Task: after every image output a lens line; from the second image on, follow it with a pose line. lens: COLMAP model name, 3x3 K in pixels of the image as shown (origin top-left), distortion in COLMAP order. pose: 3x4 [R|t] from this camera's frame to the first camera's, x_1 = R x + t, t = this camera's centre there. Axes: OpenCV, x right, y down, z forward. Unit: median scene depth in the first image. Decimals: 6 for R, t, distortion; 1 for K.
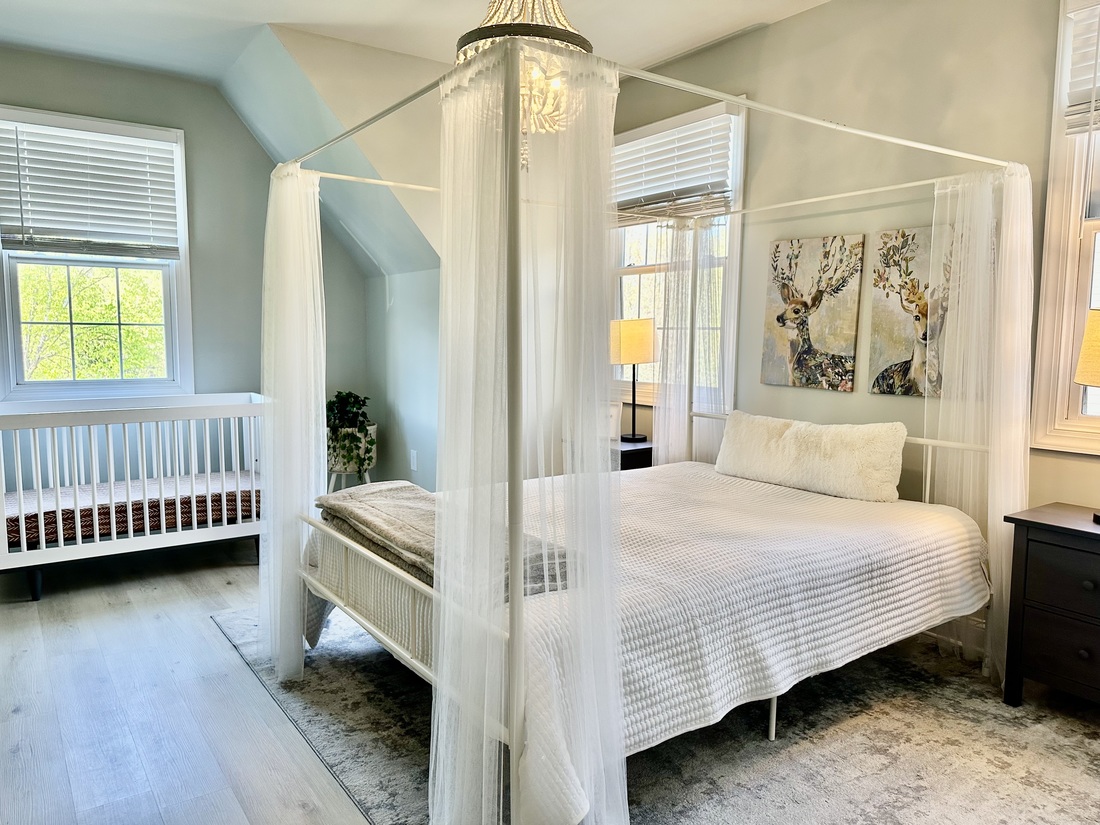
lens RADIAL K [[774.3, 0, 550.0], [0, 774.3, 412.5], [0, 0, 1]] dist [0.069338, -0.084012]
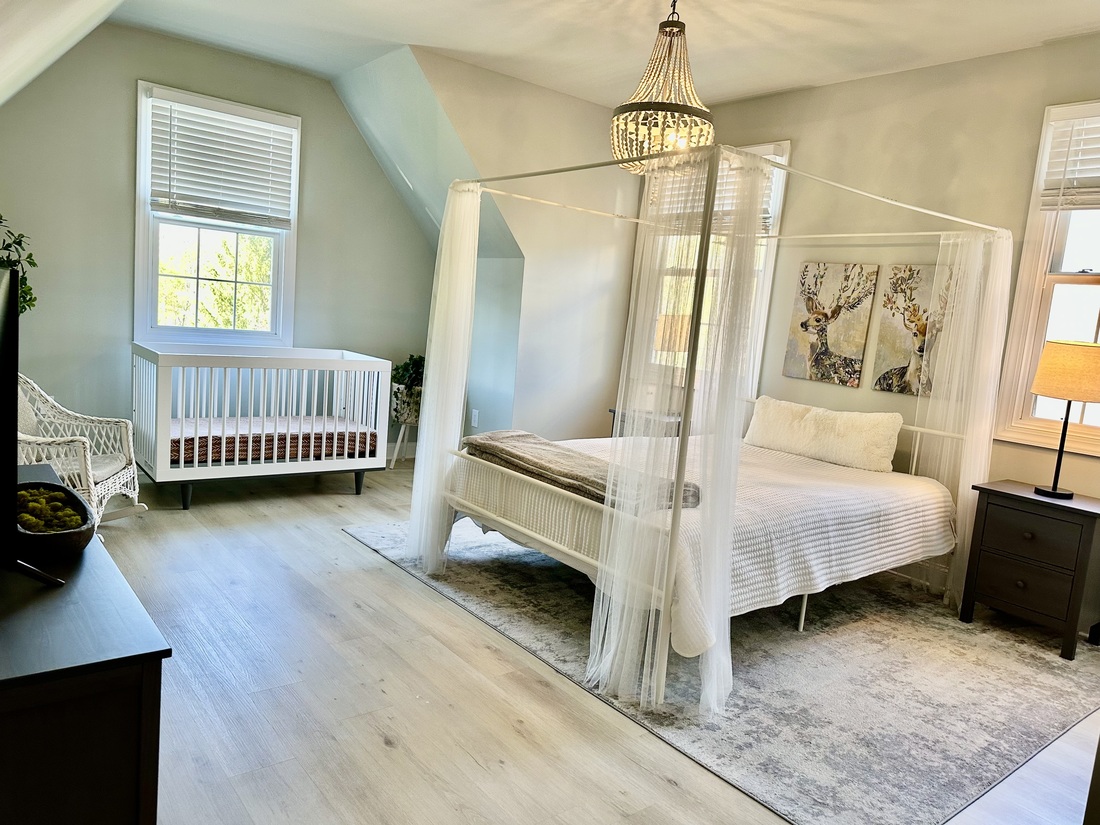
lens RADIAL K [[771.2, 0, 549.5], [0, 771.2, 409.6], [0, 0, 1]] dist [0.132461, -0.206922]
pose [[0.995264, 0.072471, 0.064786, -0.208782], [-0.074297, 0.996891, 0.026219, 0.014581], [-0.062685, -0.030908, 0.997555, -0.264678]]
